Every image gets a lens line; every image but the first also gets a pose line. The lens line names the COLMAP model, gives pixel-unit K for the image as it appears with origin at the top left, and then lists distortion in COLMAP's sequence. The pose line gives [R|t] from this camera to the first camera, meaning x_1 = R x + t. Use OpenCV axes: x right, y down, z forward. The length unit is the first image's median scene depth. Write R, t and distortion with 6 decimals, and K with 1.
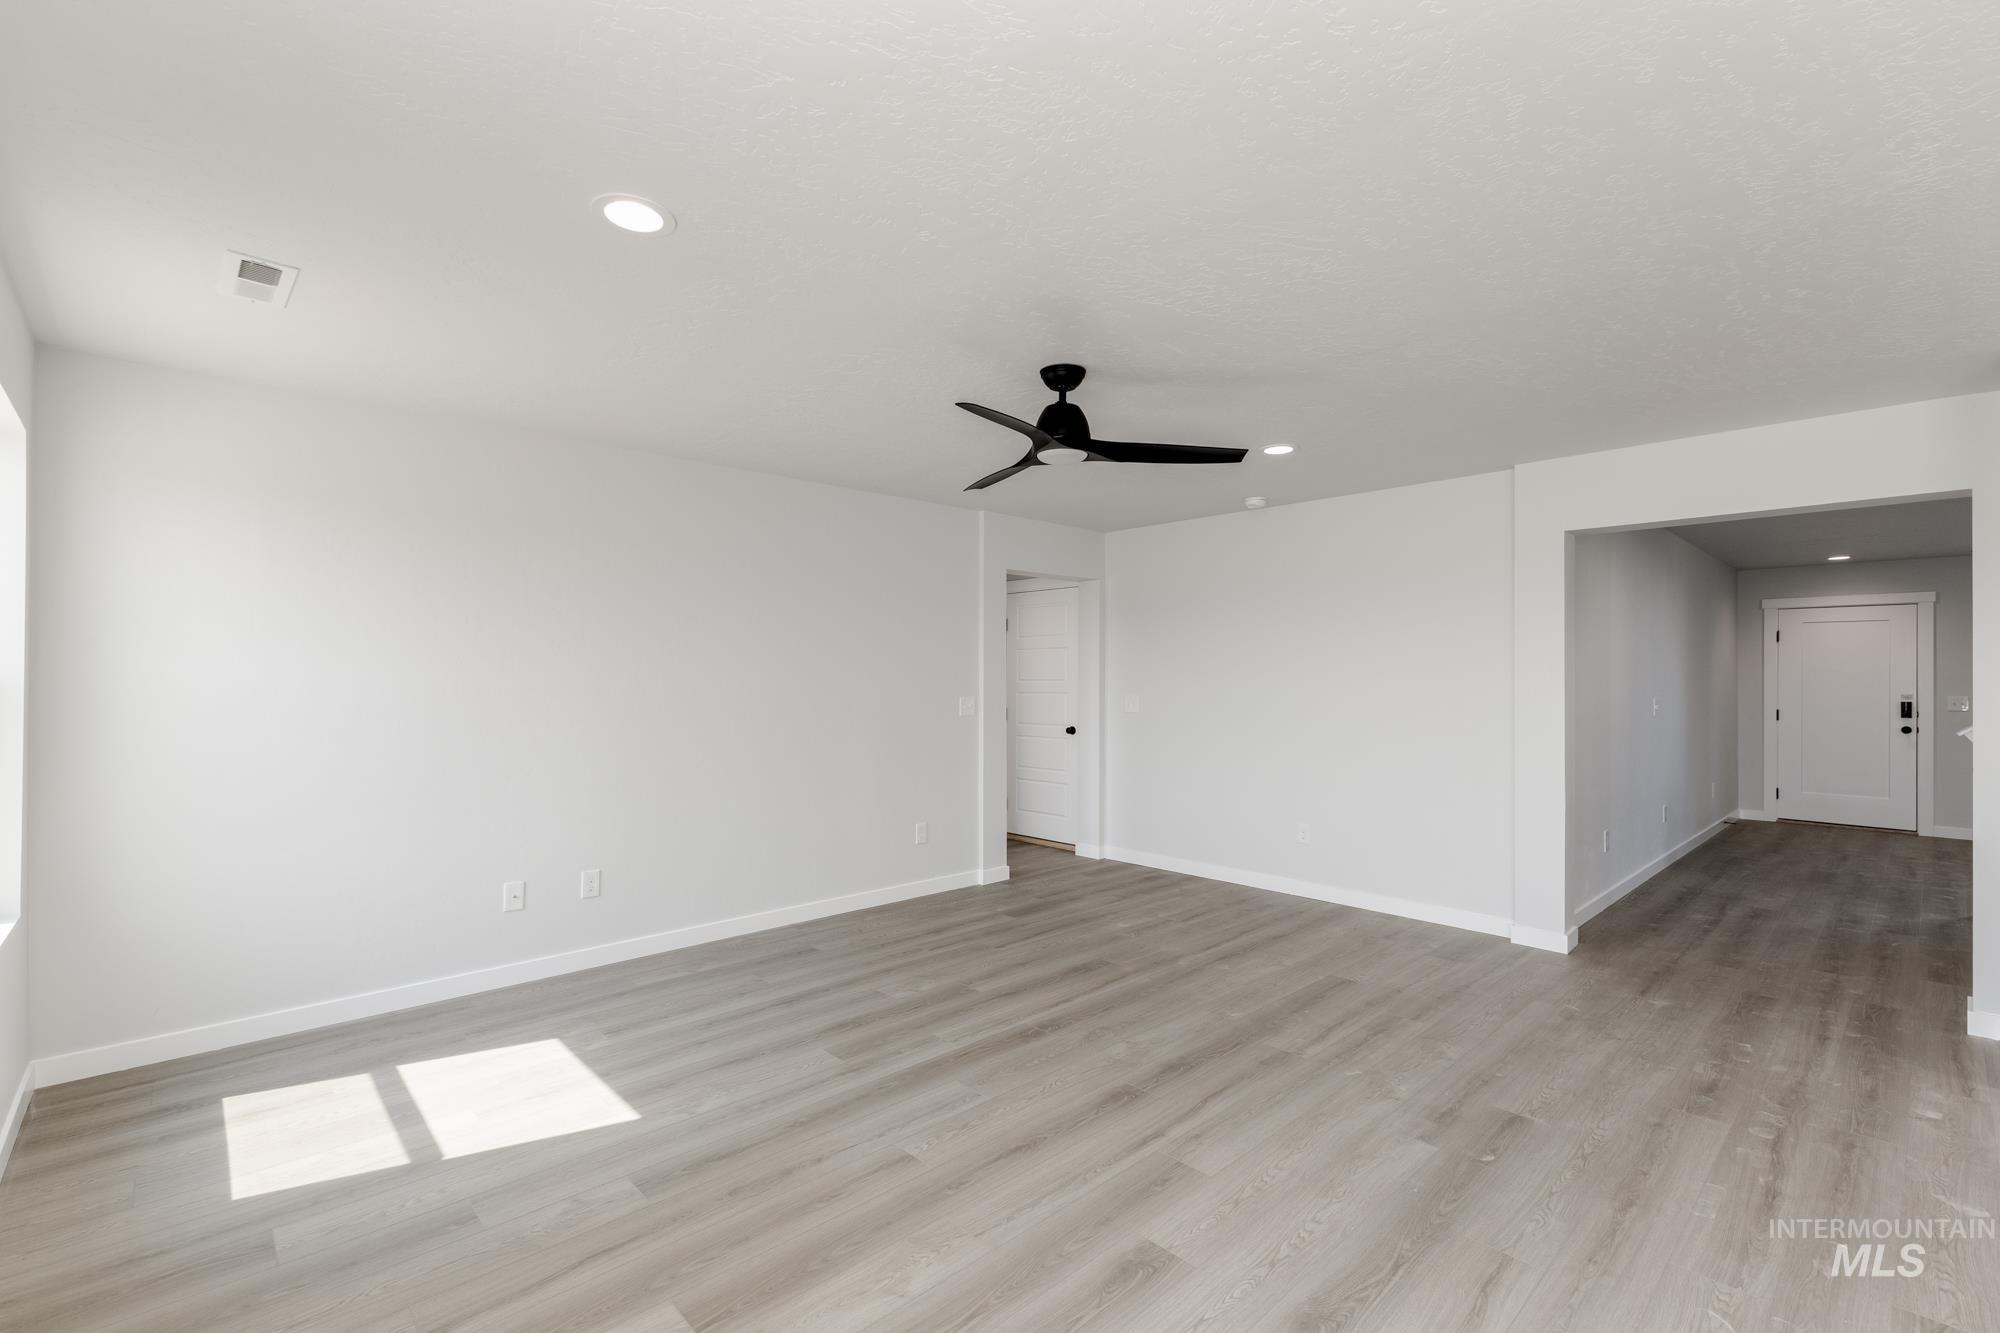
lens RADIAL K [[874.7, 0, 992.9], [0, 874.7, 668.8], [0, 0, 1]] dist [0.001101, 0.000156]
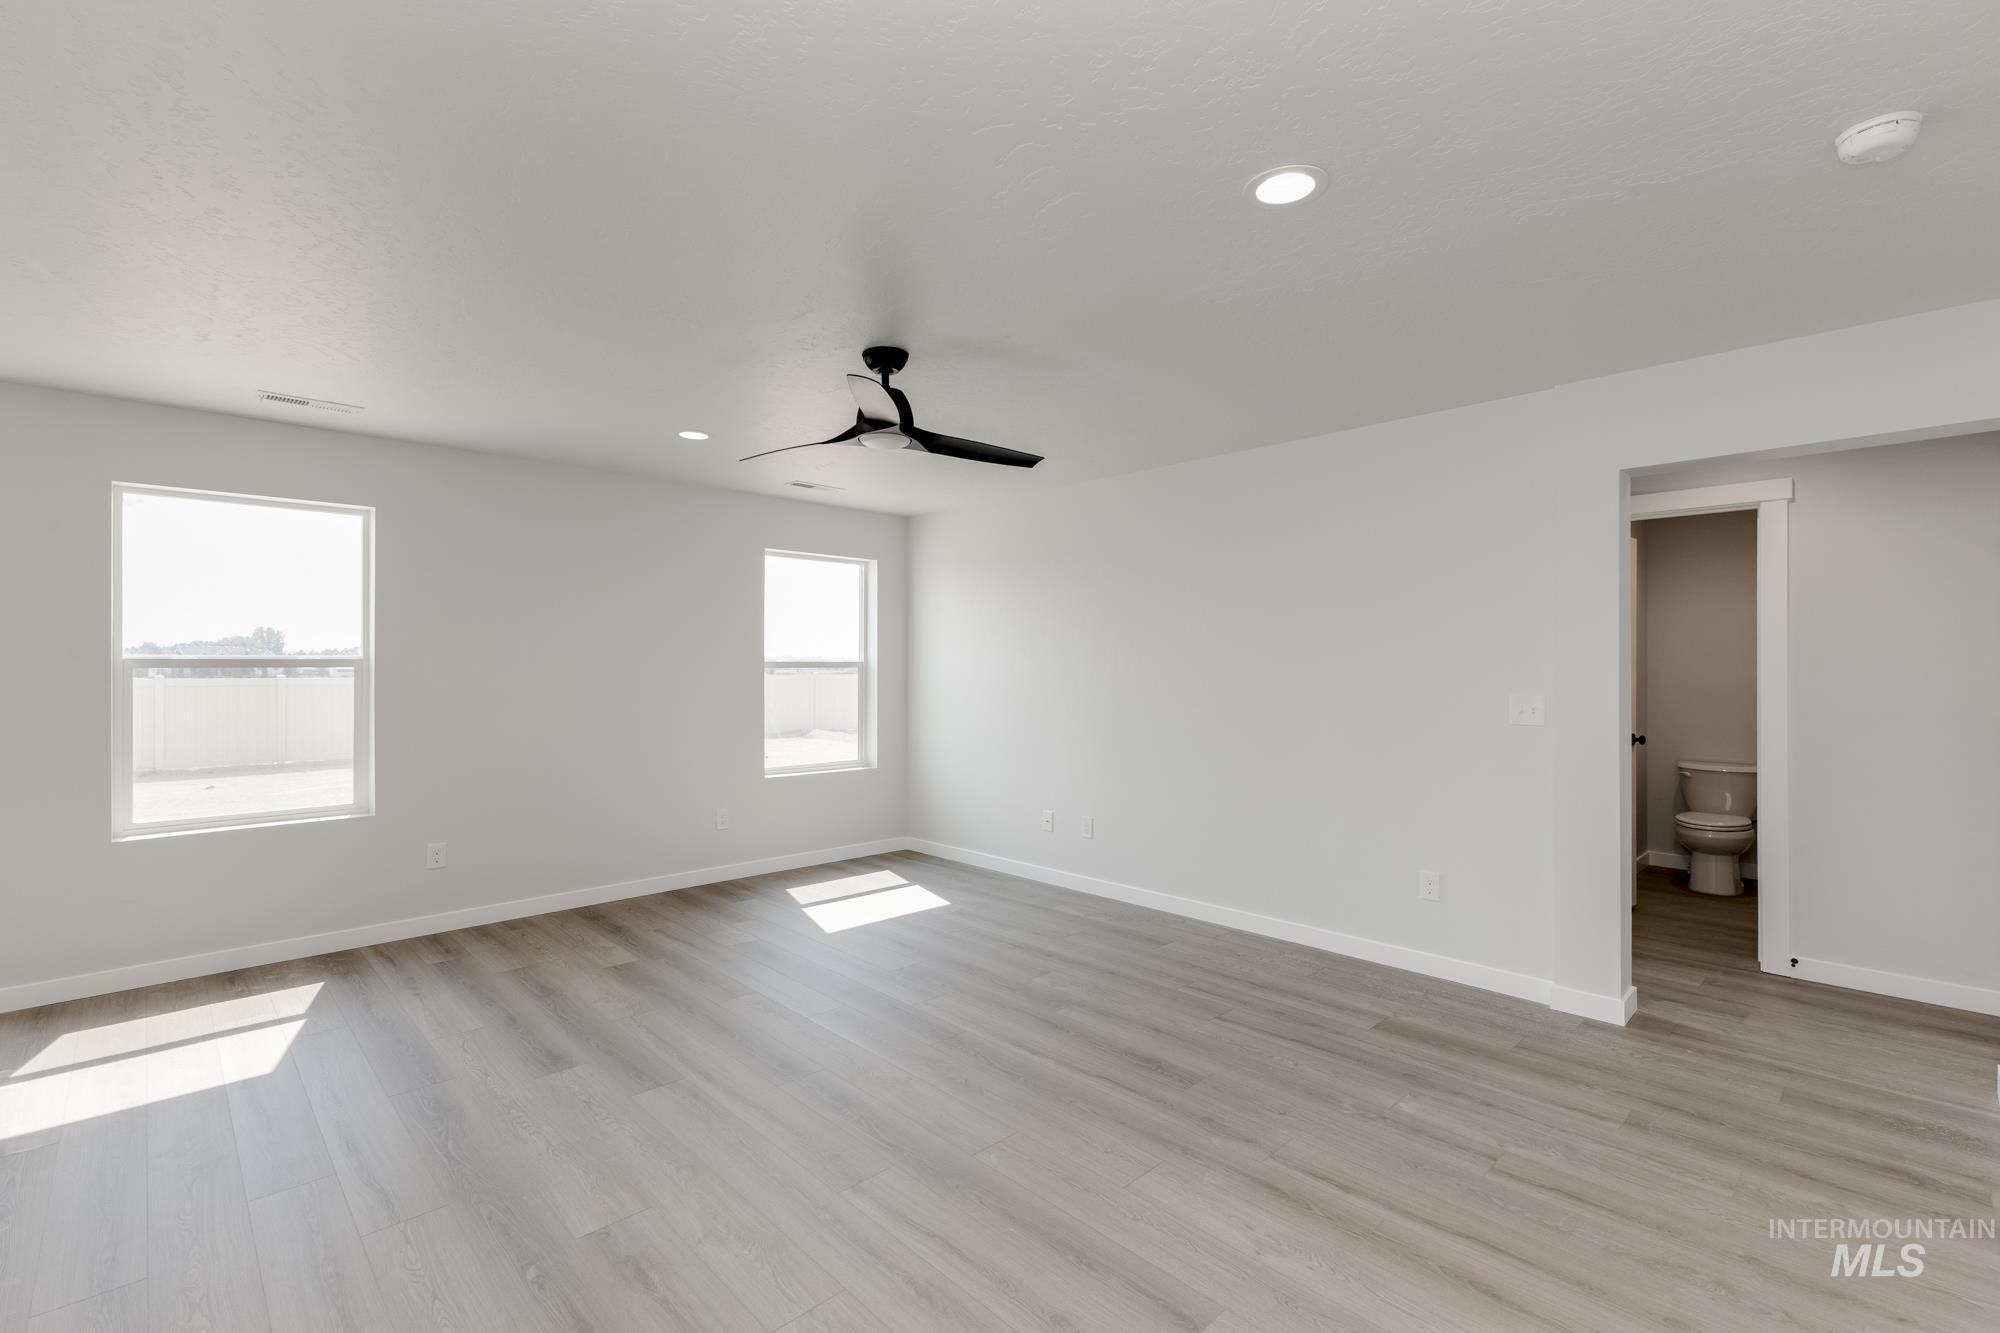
lens RADIAL K [[874.7, 0, 992.9], [0, 874.7, 668.8], [0, 0, 1]] dist [0.001101, 0.000156]
pose [[0.021291, 0.003925, -0.999766, 0.769401], [0.009712, 0.999944, 0.004132, 0.007649], [0.999726, -0.009797, 0.021252, 0.793151]]
